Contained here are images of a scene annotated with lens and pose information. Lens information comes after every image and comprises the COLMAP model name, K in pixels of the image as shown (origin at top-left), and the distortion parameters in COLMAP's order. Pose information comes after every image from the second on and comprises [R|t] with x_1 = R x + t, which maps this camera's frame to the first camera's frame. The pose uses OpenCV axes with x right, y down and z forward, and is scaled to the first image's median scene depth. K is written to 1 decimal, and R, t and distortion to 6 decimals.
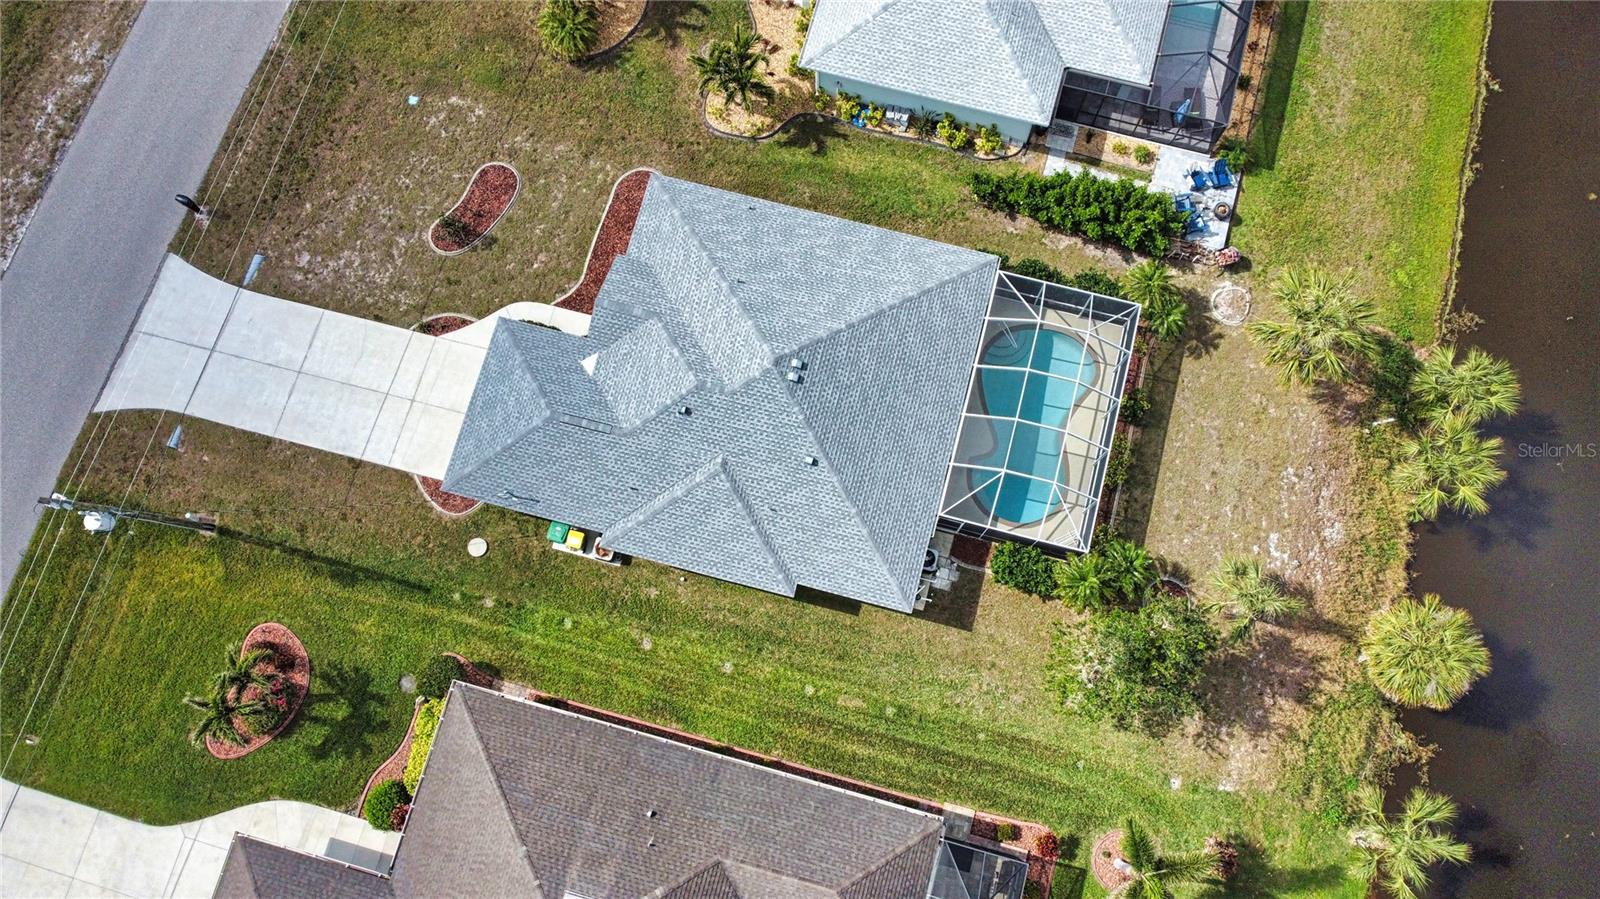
lens RADIAL K [[1209.0, 0, 801.2], [0, 1209.0, 455.0], [0, 0, 1]] dist [0.000943, -0.004797]
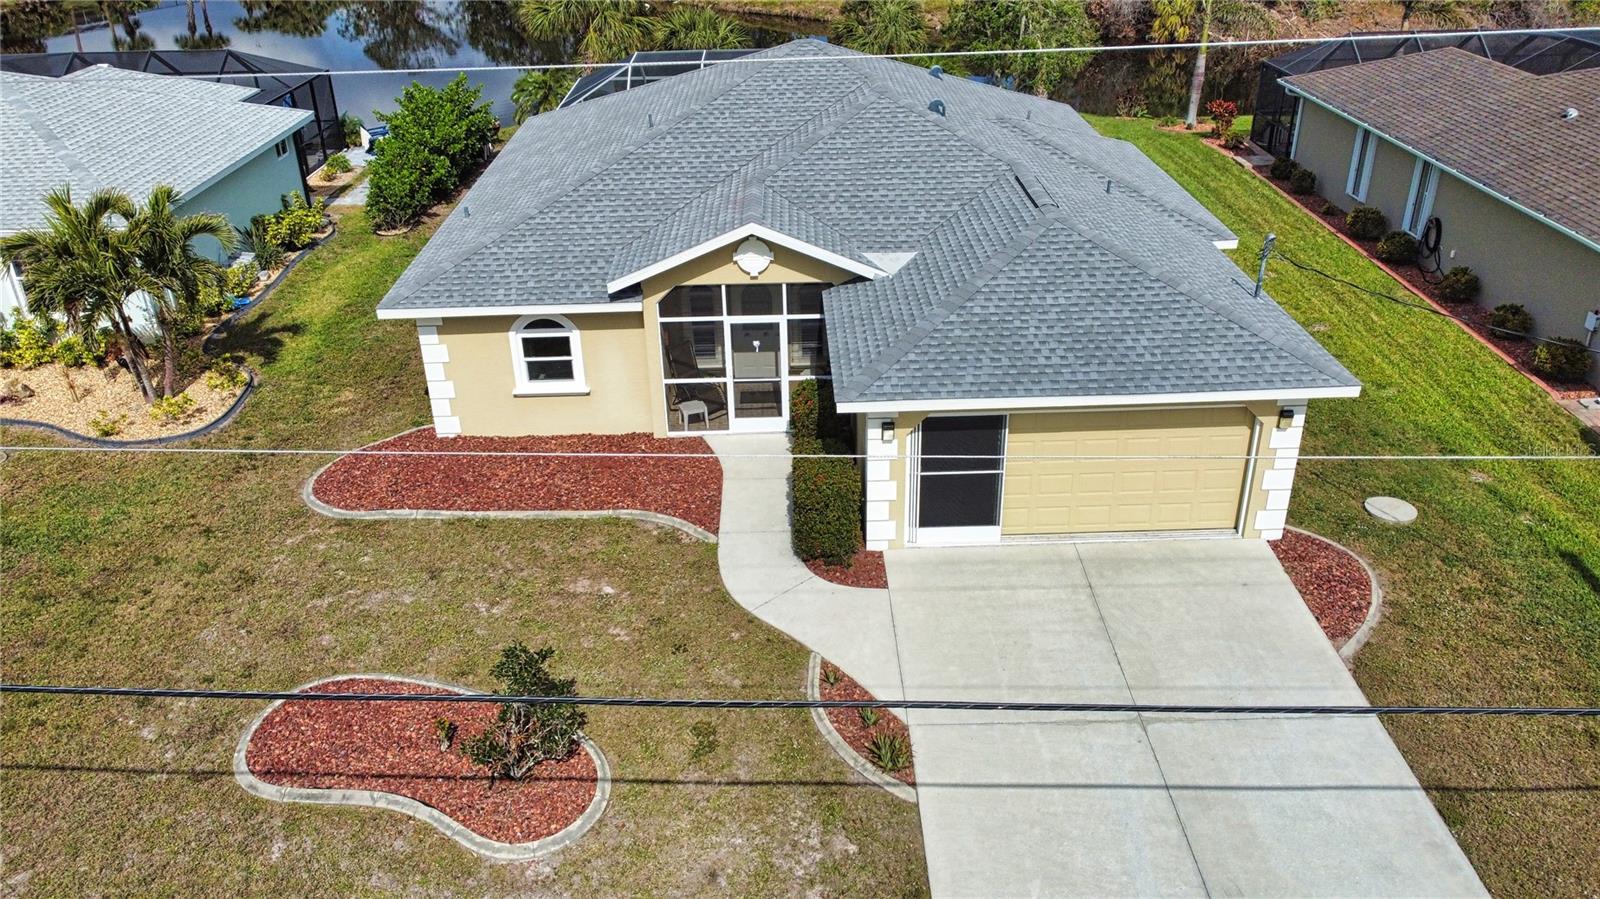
lens RADIAL K [[1209.0, 0, 801.2], [0, 1209.0, 455.0], [0, 0, 1]] dist [0.000943, -0.004797]
pose [[-0.277698, -0.430850, 0.858634, -0.543234], [0.939928, 0.062865, 0.335534, -0.235708], [-0.198543, 0.900231, 0.387511, 0.870596]]
